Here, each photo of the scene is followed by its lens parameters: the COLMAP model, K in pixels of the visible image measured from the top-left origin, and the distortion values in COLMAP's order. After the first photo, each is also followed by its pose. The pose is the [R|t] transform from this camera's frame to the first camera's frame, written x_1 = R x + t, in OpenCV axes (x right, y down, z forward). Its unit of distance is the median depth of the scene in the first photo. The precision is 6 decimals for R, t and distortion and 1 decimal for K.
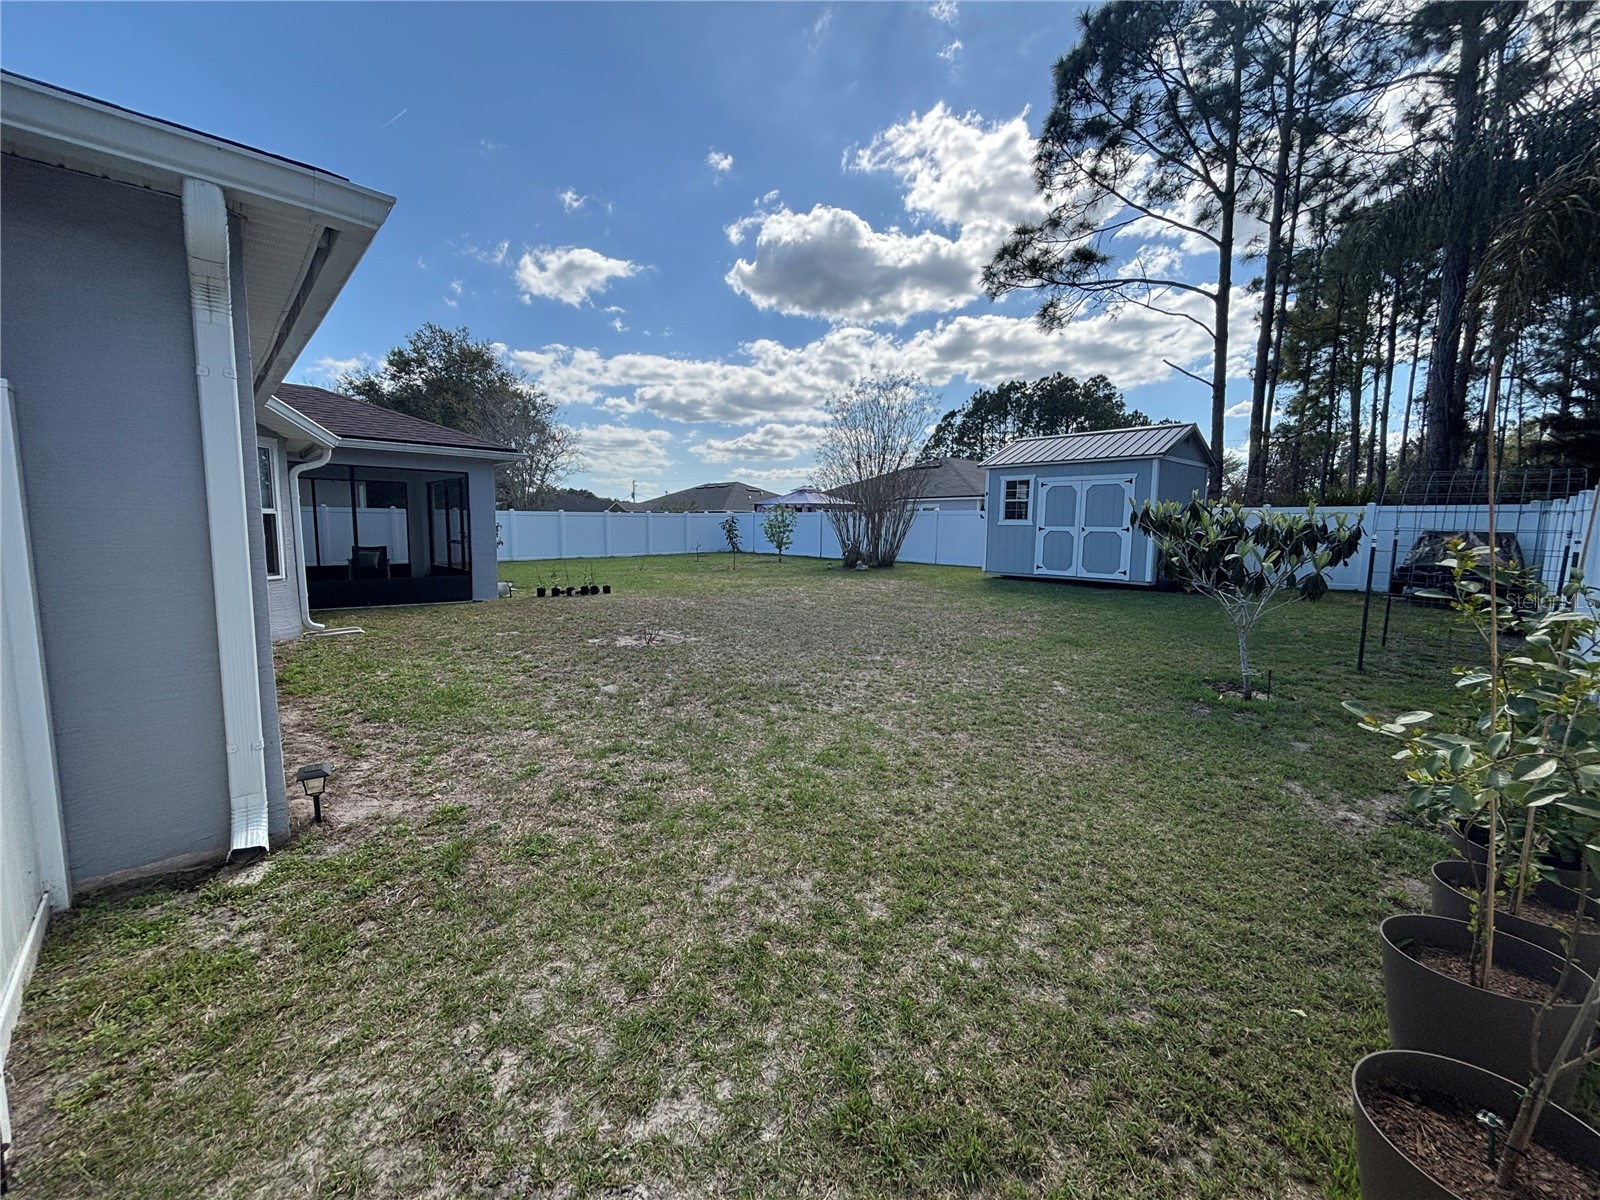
lens RADIAL K [[644.6, 0, 800.0], [0, 644.6, 600.0], [0, 0, 1]] dist [-0.000141, -0.000010]
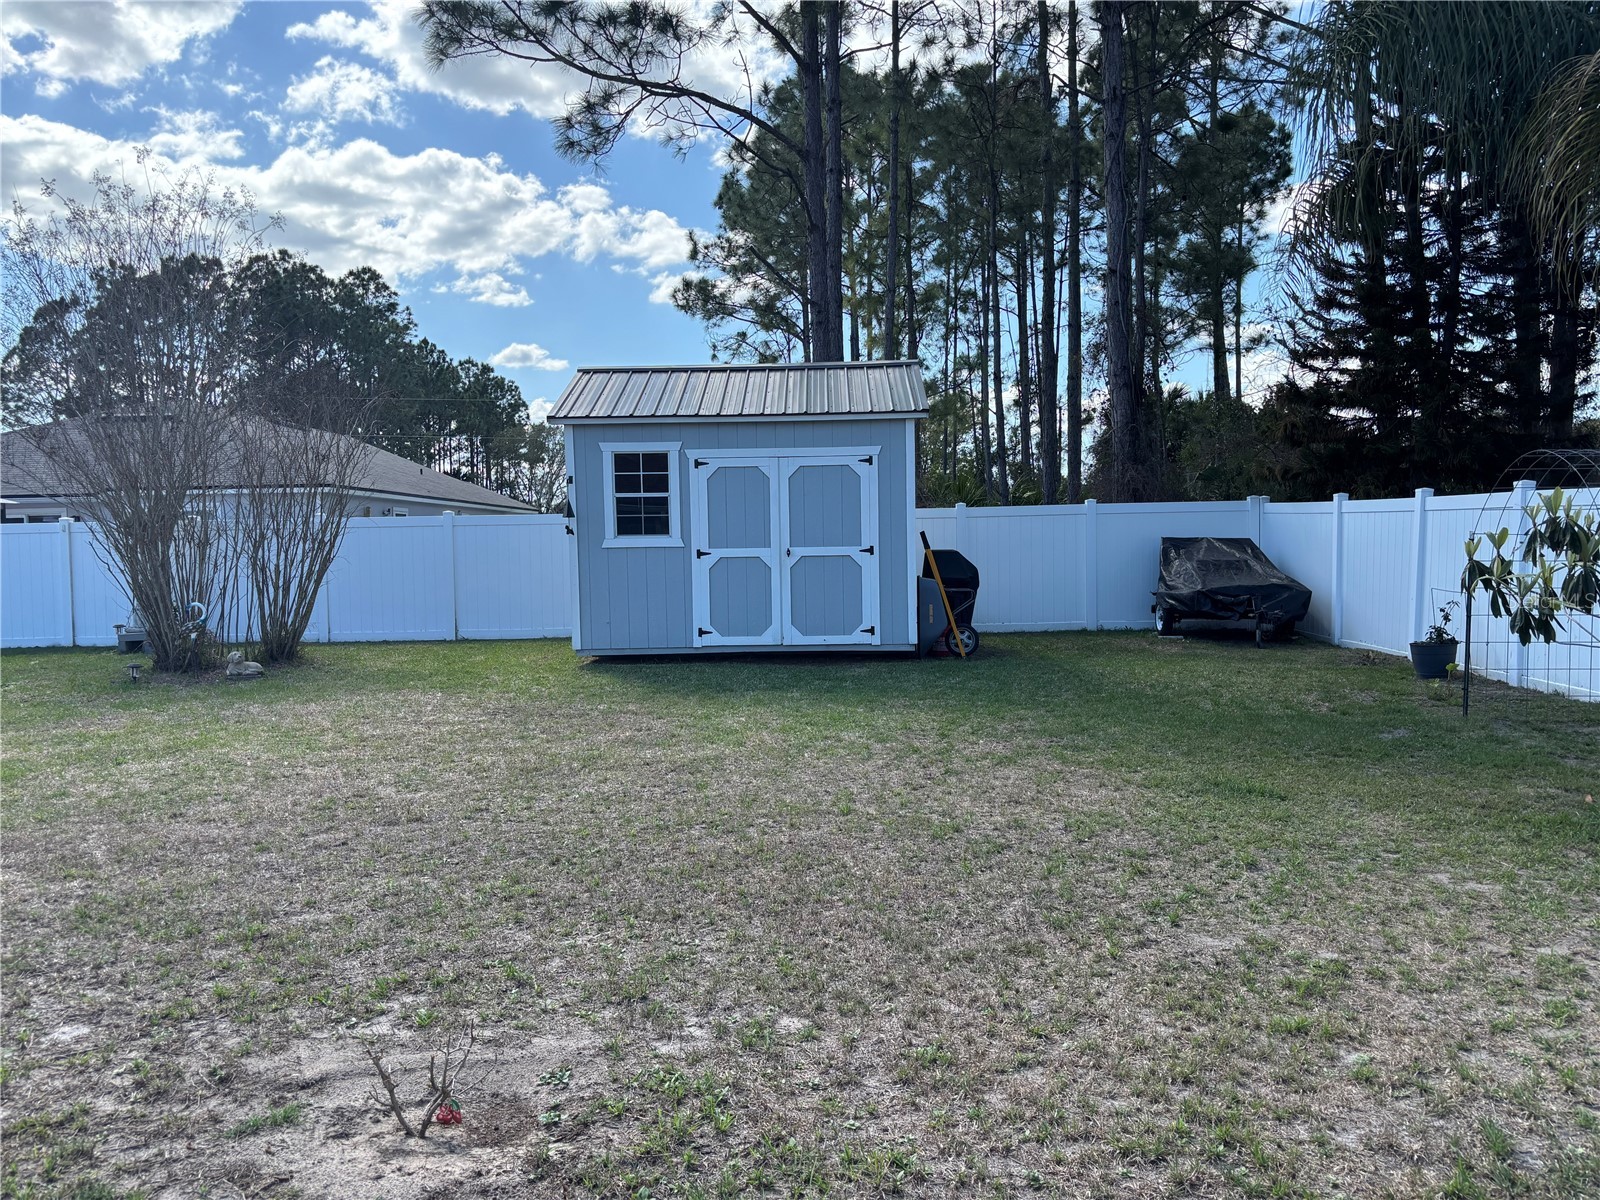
lens RADIAL K [[1194.8, 0, 800.0], [0, 1194.8, 600.0], [0, 0, 1]] dist [-0.005081, -0.004337]
pose [[0.676864, -0.061171, 0.733562, -0.232682], [0.108867, 0.993901, -0.017573, -0.050398], [-0.728014, 0.091755, 0.679395, 0.329592]]
